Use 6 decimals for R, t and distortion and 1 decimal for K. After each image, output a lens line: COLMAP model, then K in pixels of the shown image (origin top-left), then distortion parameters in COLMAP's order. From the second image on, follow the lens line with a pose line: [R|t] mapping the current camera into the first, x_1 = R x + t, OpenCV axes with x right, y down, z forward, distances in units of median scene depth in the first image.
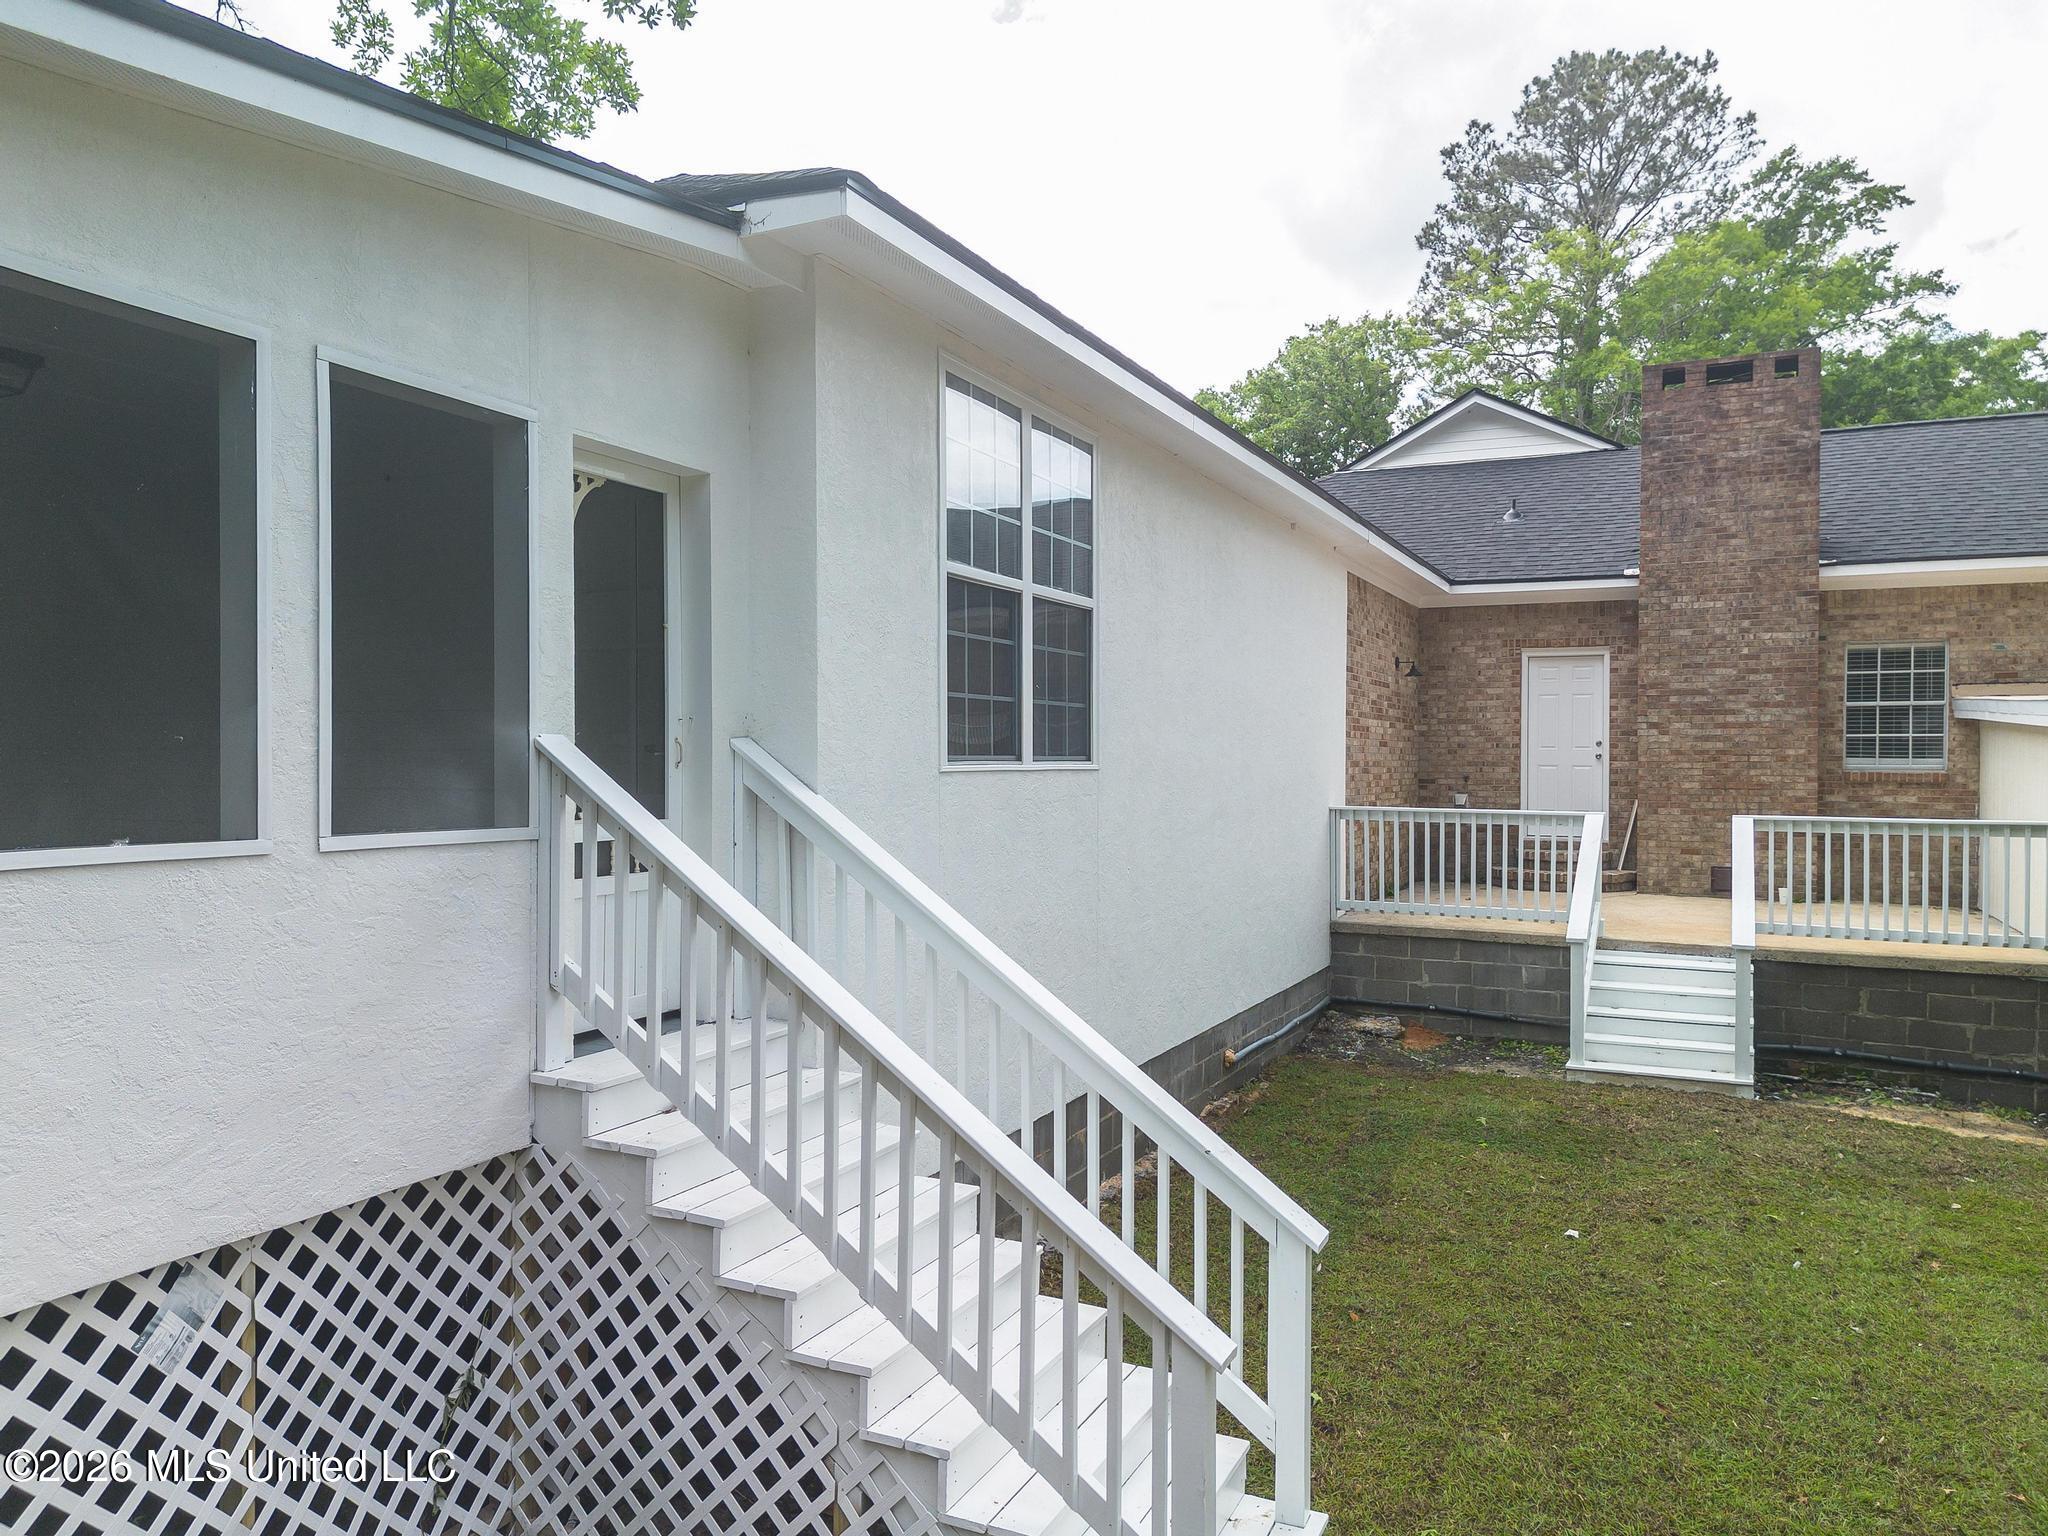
lens RADIAL K [[1472.5, 0, 1030.2], [0, 1472.5, 782.2], [0, 0, 1]] dist [0.085782, -0.092370]
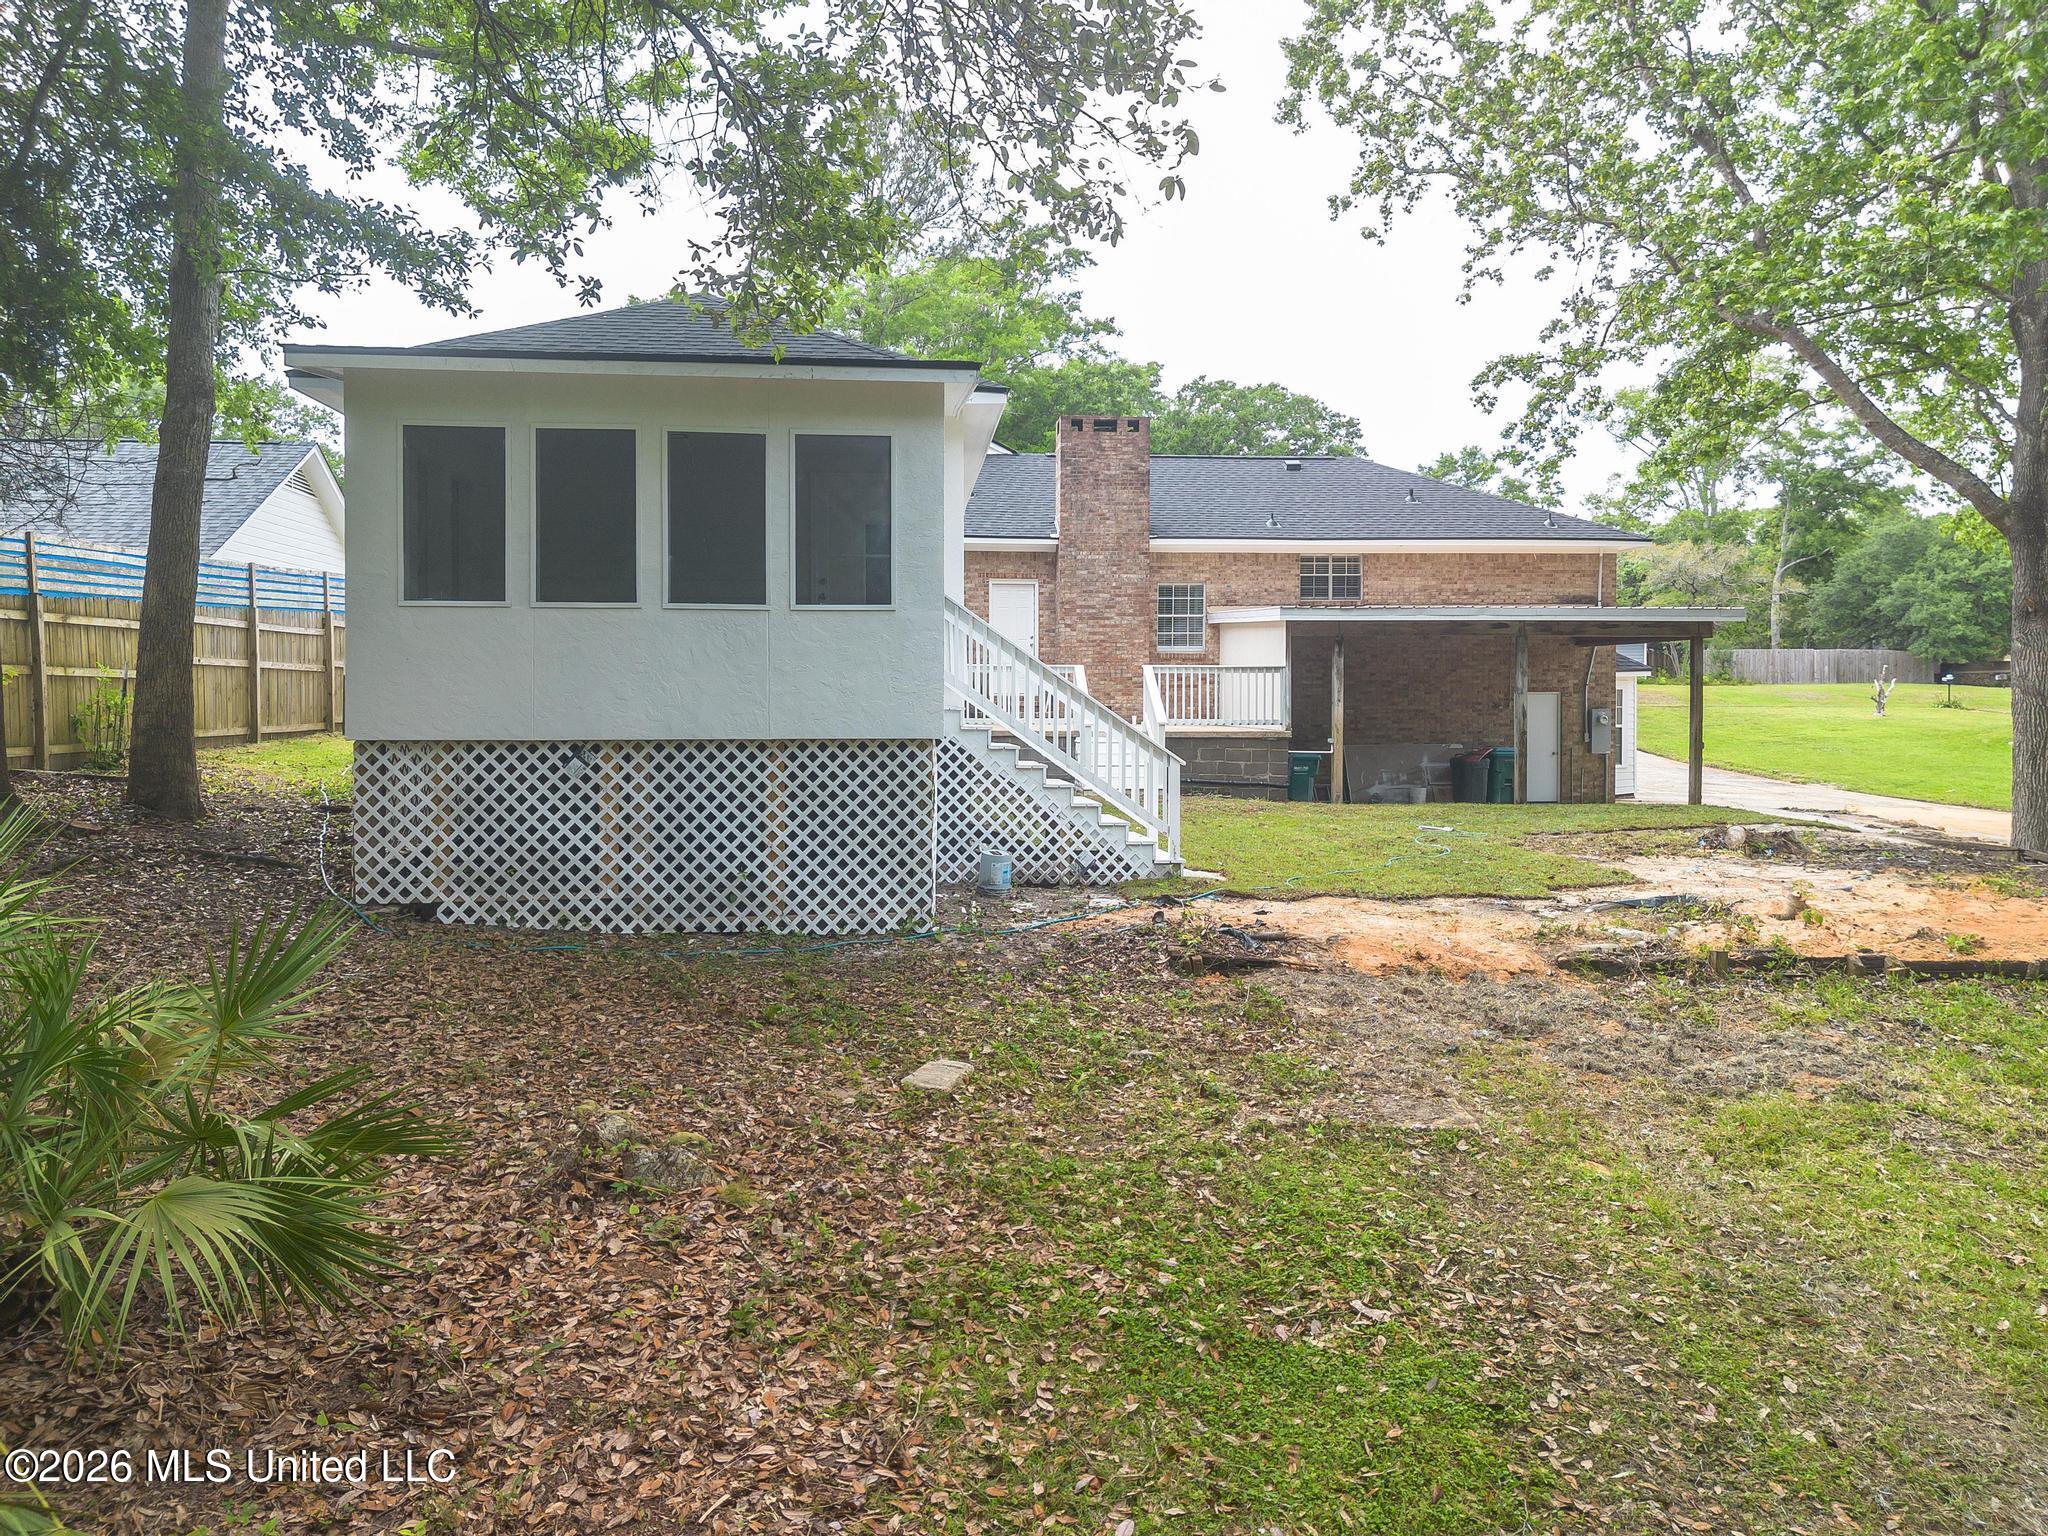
lens RADIAL K [[1472.5, 0, 1030.2], [0, 1472.5, 782.2], [0, 0, 1]] dist [0.085782, -0.092370]
pose [[0.864418, -0.034672, 0.501577, -0.494076], [0.013412, 0.998854, 0.045933, 0.065467], [-0.502595, -0.032978, 0.863893, -0.473908]]
